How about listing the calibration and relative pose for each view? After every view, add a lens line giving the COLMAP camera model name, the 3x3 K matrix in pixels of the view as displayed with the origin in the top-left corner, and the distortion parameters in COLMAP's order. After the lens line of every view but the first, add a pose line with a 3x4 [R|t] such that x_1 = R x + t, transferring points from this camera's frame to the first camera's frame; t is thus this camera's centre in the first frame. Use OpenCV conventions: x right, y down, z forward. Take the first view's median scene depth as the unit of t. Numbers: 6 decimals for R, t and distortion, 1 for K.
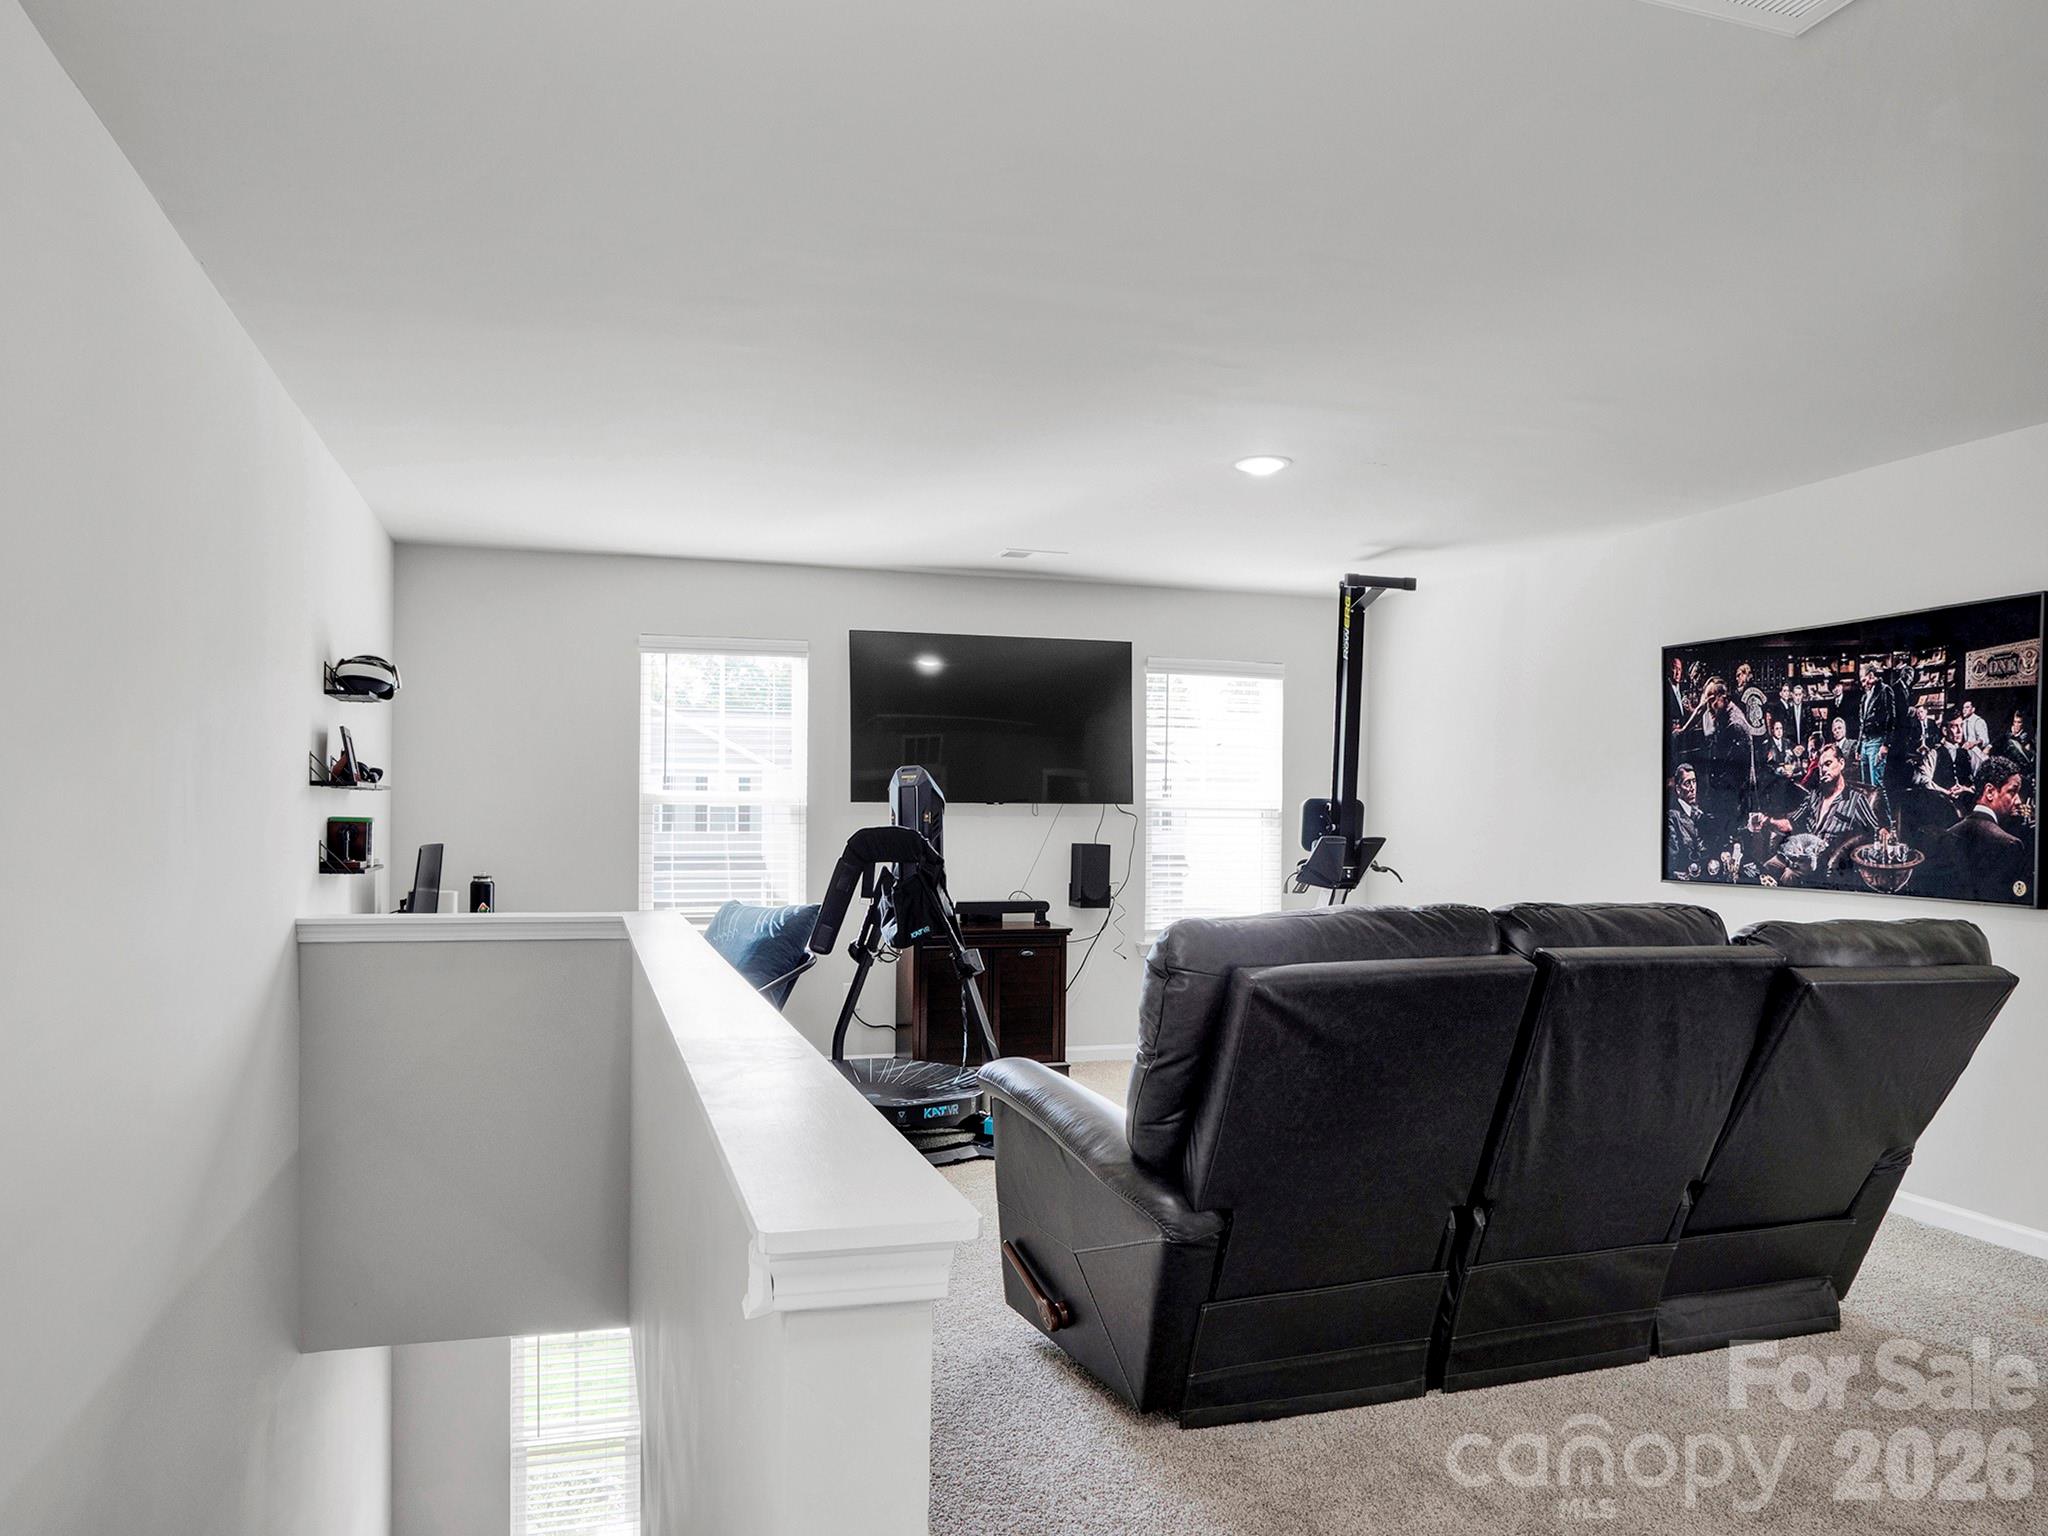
lens RADIAL K [[1404.8, 0, 1027.1], [0, 1404.8, 818.4], [0, 0, 1]] dist [0.002289, 0.002693]
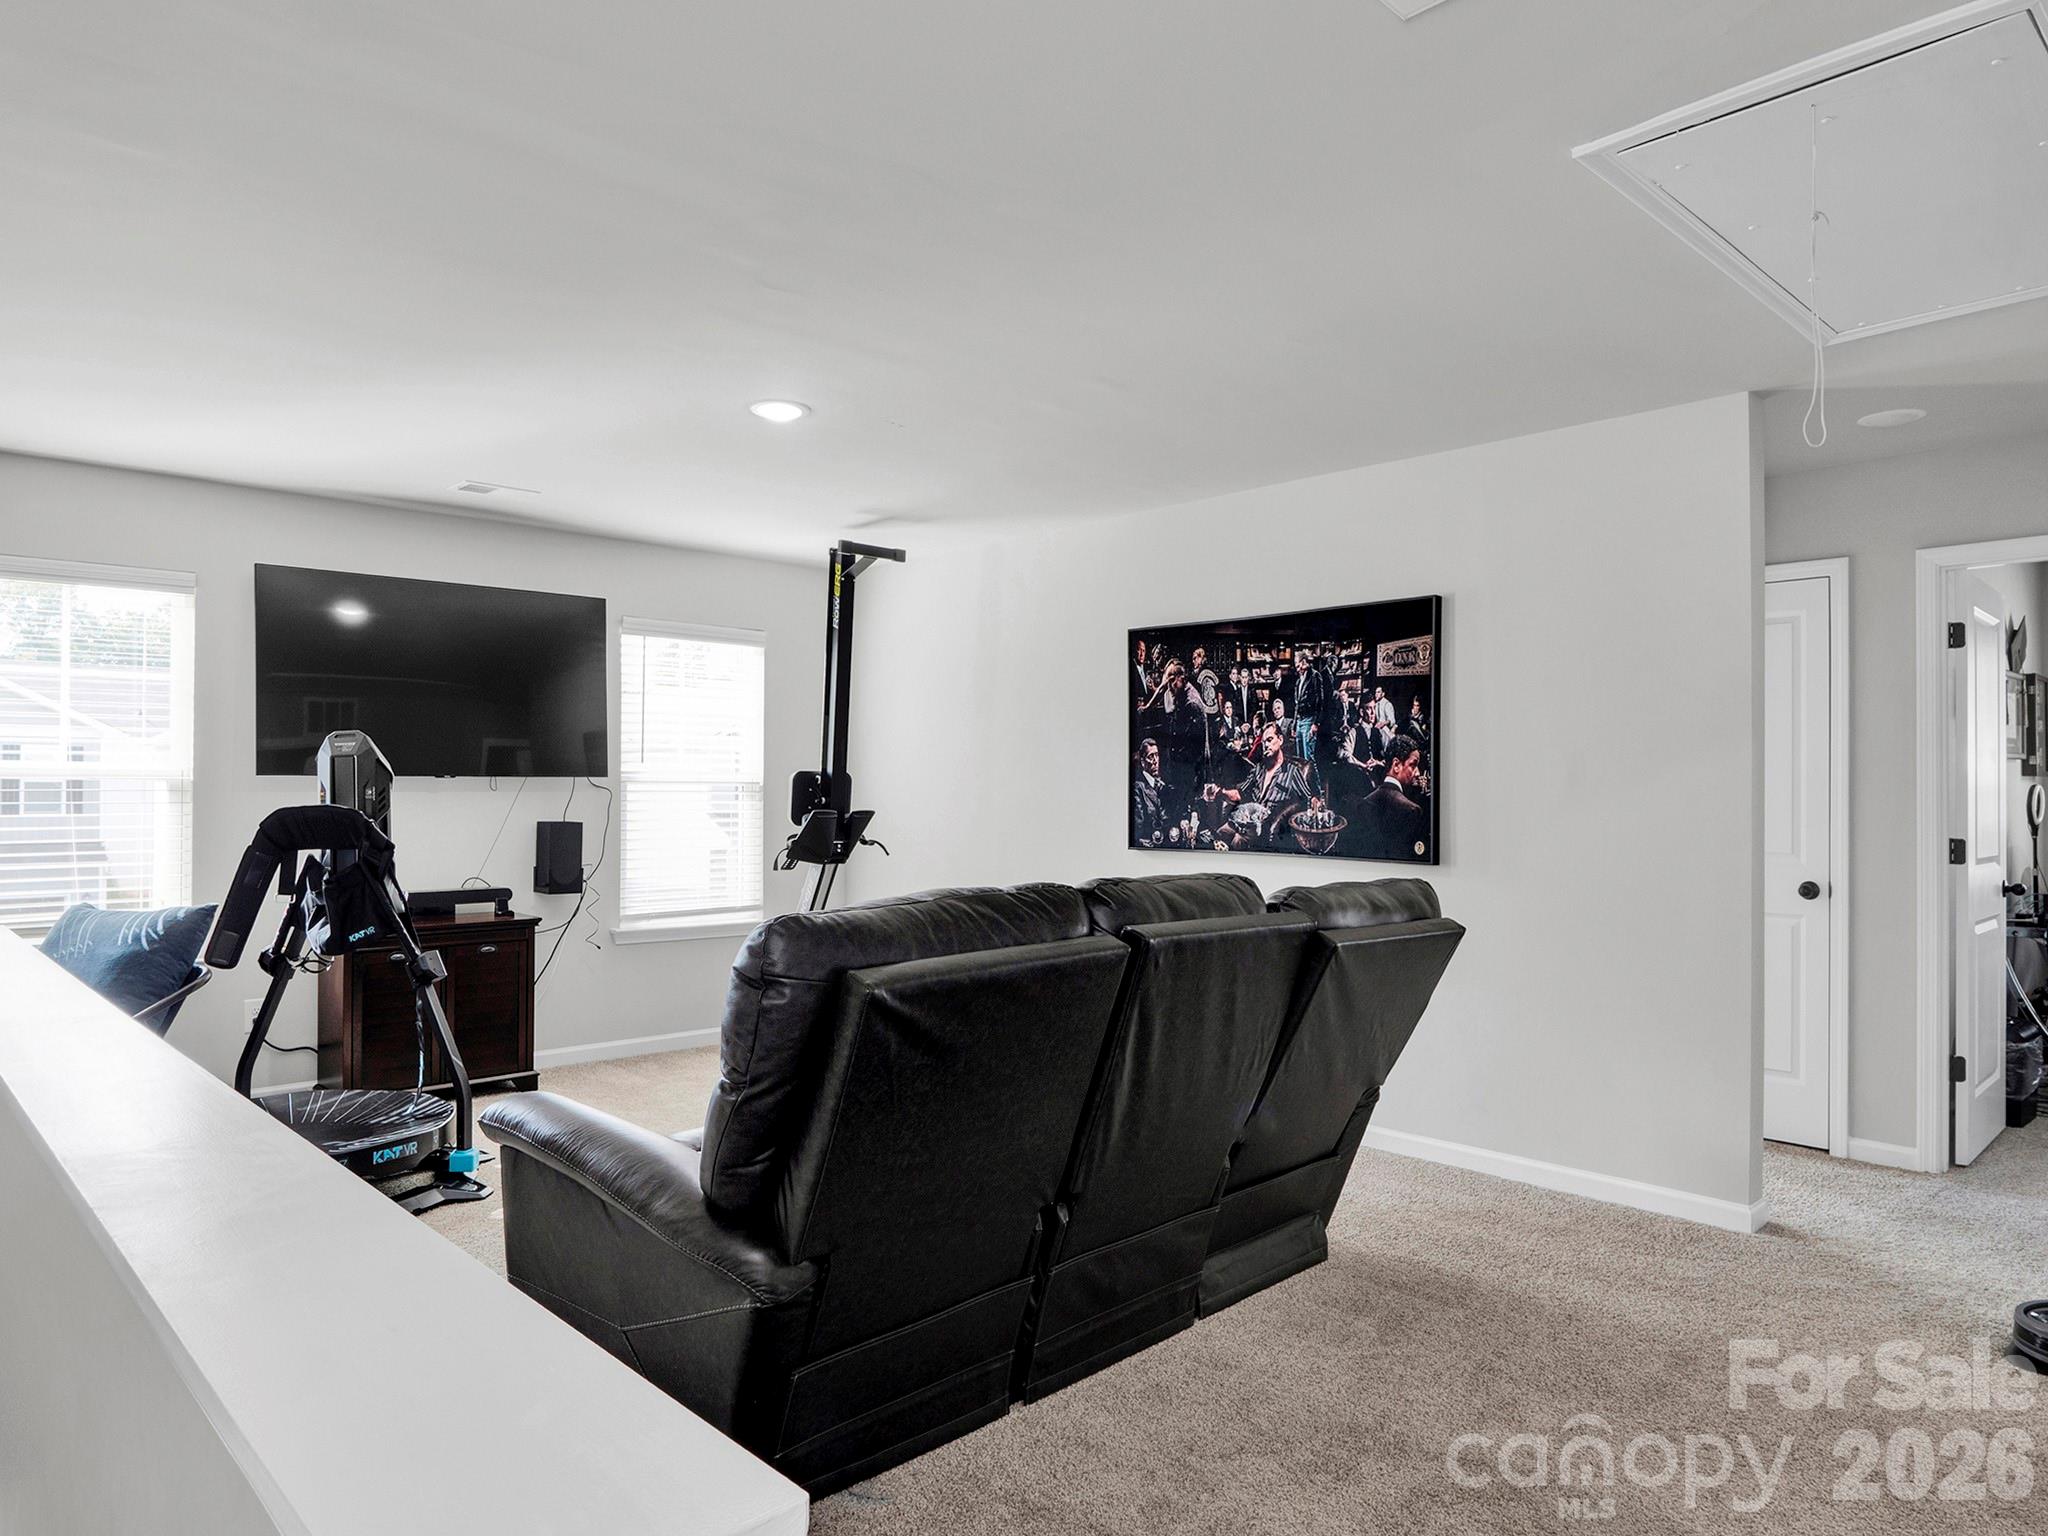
lens RADIAL K [[1308.0, 0, 1021.6], [0, 1308.0, 773.3], [0, 0, 1]] dist [-0.013078, 0.000000]
pose [[0.902517, -0.000481, 0.430654, -0.054999], [0.006200, 0.999910, -0.011876, -0.001154], [-0.430609, 0.013388, 0.902439, 0.146157]]
